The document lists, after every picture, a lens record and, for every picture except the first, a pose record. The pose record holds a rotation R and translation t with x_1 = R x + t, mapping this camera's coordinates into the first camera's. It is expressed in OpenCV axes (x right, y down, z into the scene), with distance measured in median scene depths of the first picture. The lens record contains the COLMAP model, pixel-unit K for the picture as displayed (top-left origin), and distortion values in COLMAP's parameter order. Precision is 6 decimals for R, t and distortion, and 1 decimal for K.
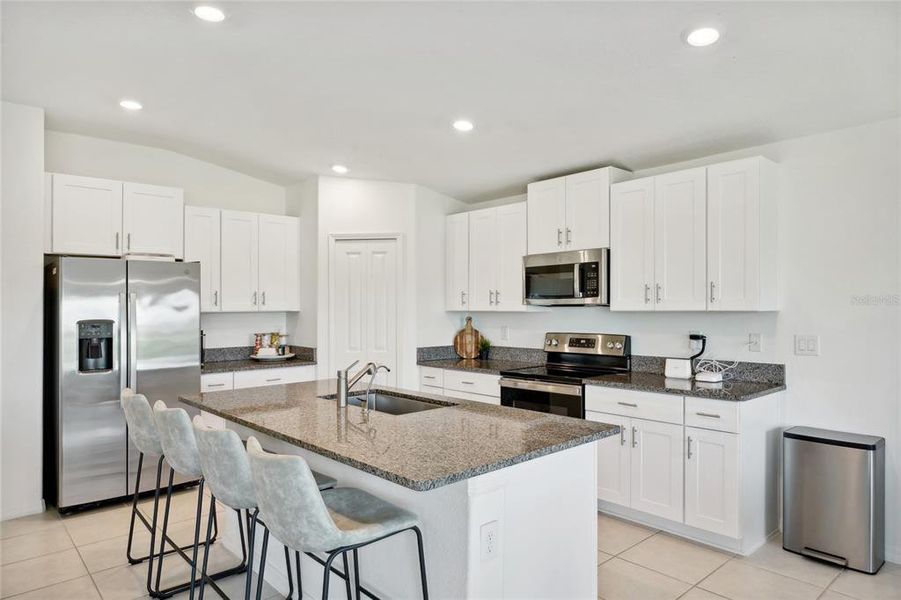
lens RADIAL K [[560.5, 0, 446.4], [0, 560.5, 306.3], [0, 0, 1]] dist [0.000694, -0.001383]
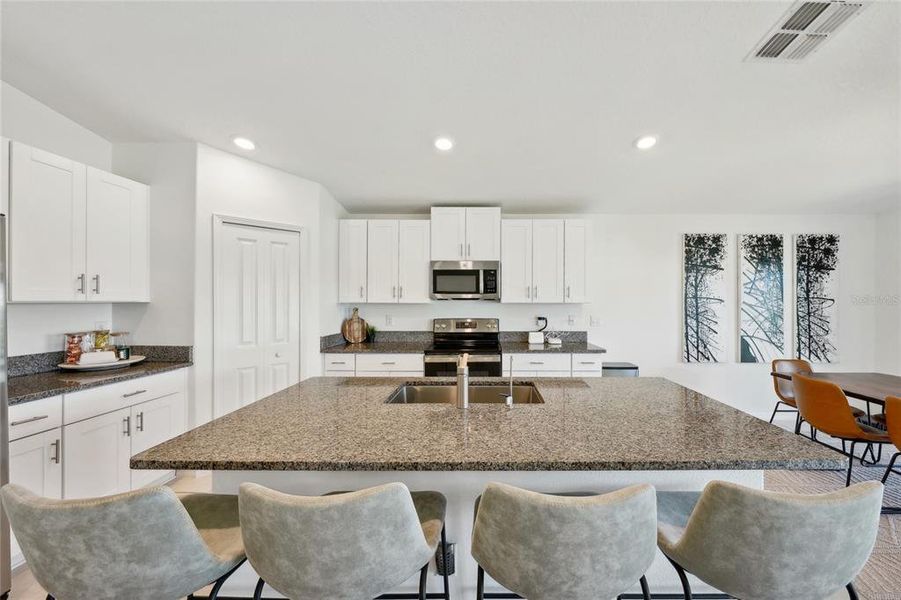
lens RADIAL K [[326.8, 0, 476.8], [0, 326.8, 300.3], [0, 0, 1]] dist [-0.002808, -0.000834]
pose [[0.662297, 0.010845, 0.749163, -0.381487], [-0.007291, 0.999941, -0.008030, 0.008242], [-0.749206, -0.000143, 0.662337, 0.431040]]
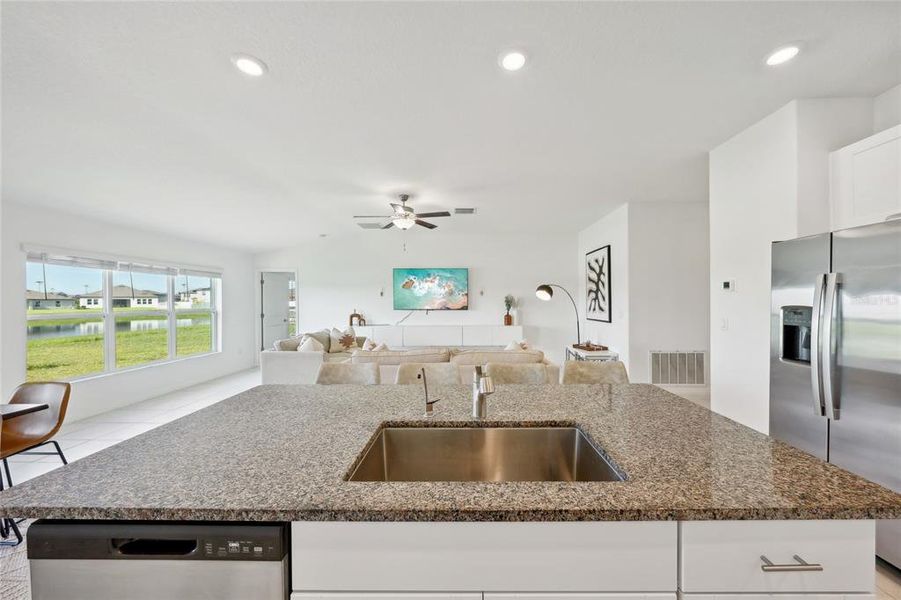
lens RADIAL K [[313.9, 0, 464.4], [0, 313.9, 303.0], [0, 0, 1]] dist [-0.002431, 0.000156]
pose [[-0.674433, 0.017491, -0.738128, 0.096751], [0.011467, 0.999847, 0.013215, 0.005939], [0.738247, 0.000448, -0.674531, 0.850167]]
